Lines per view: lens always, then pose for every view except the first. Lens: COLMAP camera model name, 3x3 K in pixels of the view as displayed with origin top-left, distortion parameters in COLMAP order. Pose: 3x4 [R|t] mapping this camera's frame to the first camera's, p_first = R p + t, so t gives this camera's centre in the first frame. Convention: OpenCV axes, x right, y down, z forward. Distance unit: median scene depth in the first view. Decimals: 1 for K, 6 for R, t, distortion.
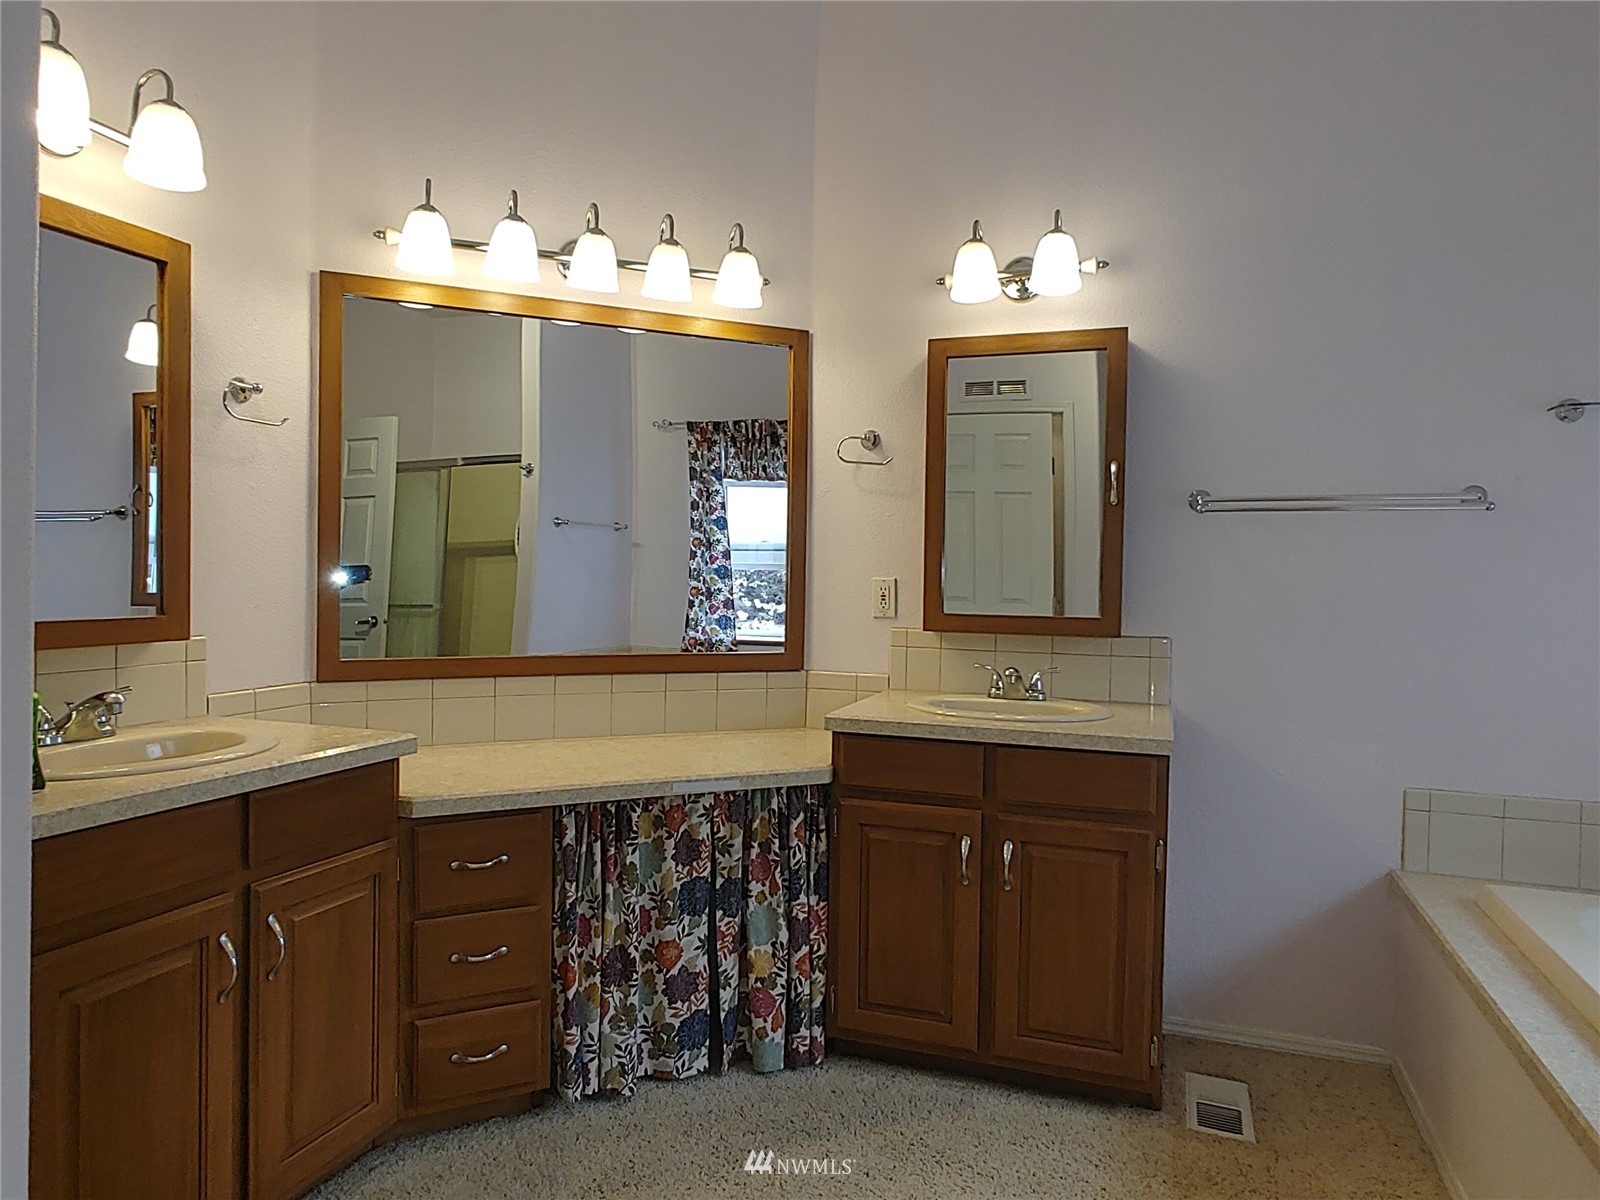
lens RADIAL K [[1018.7, 0, 796.2], [0, 1018.7, 594.7], [0, 0, 1]] dist [-0.004664, 0.005593]
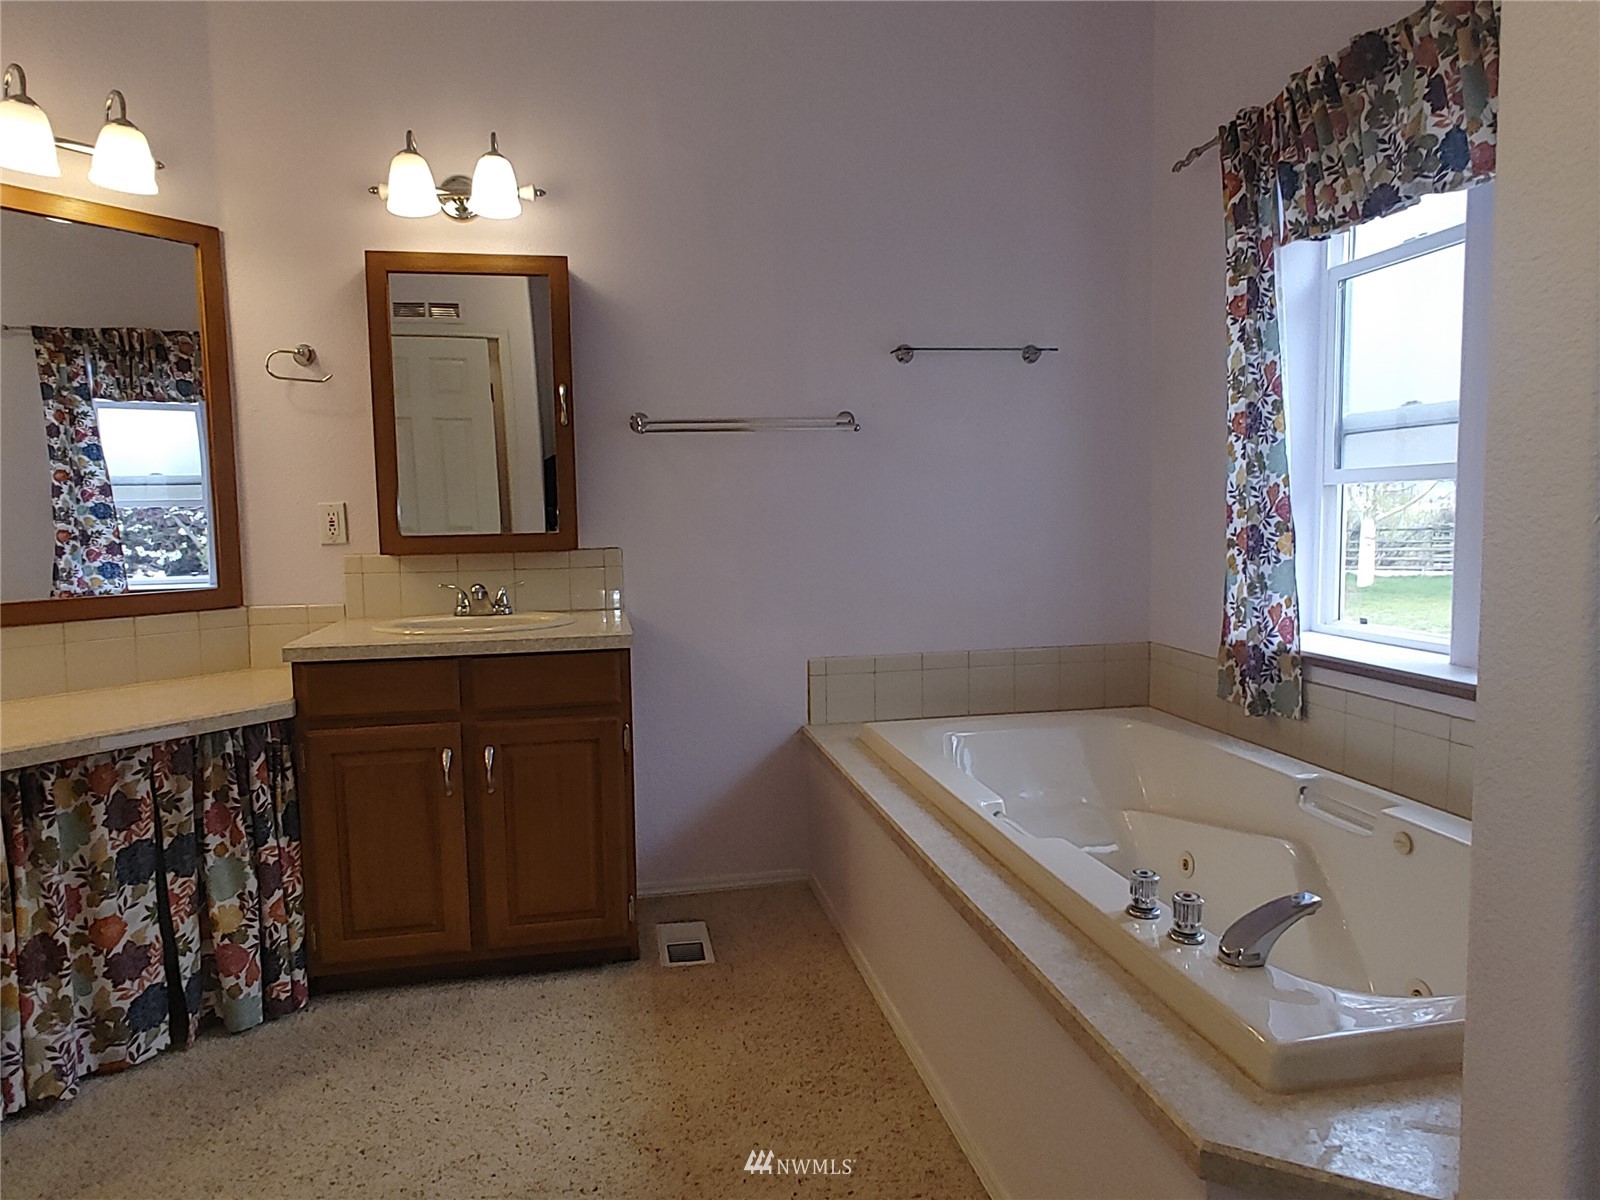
lens RADIAL K [[1018.7, 0, 799.0], [0, 1018.7, 594.1], [0, 0, 1]] dist [-0.004664, 0.005593]
pose [[0.855836, -0.076512, 0.511558, -0.039772], [0.043138, 0.996112, 0.076815, 0.017600], [-0.515446, -0.043673, 0.855809, -0.051118]]
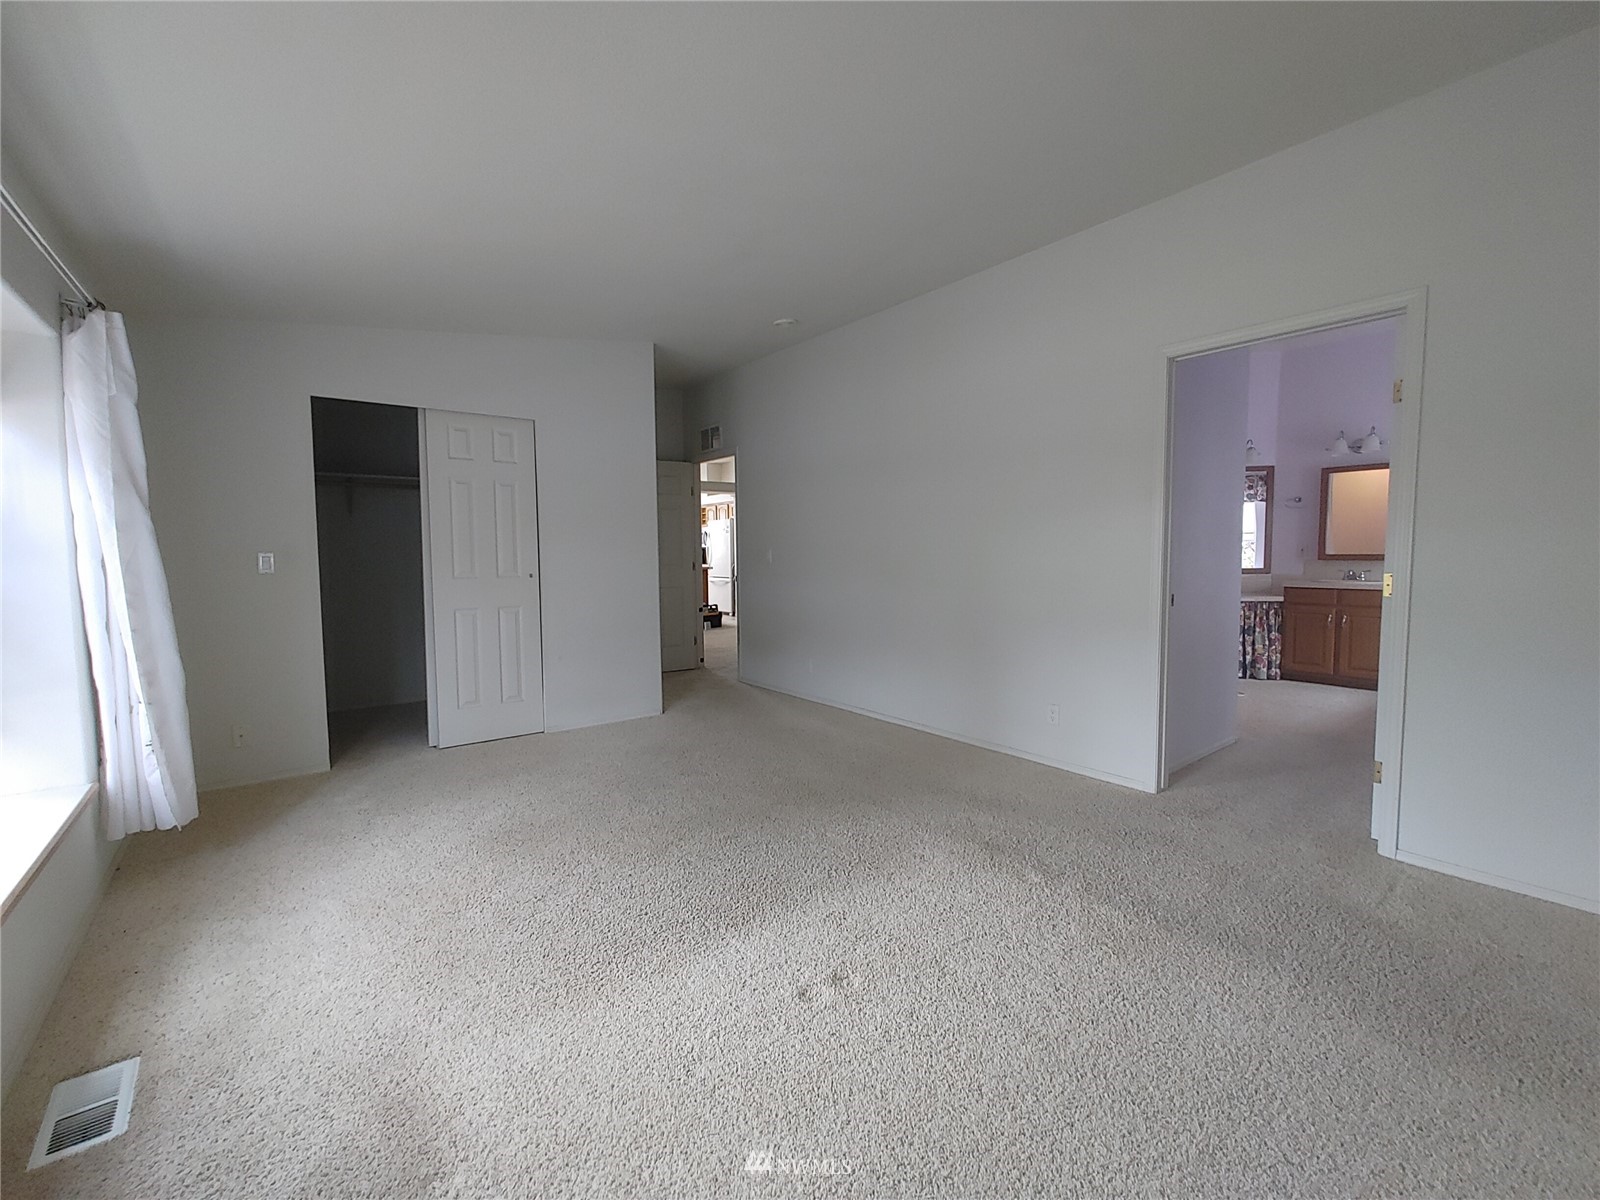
lens RADIAL K [[665.6, 0, 796.4], [0, 665.6, 598.9], [0, 0, 1]] dist [0.002777, 0.000158]
pose [[0.844162, 0.006048, -0.536054, -0.155513], [0.019013, 0.998969, 0.041213, 0.045444], [0.535751, -0.044982, 0.843177, -1.908785]]
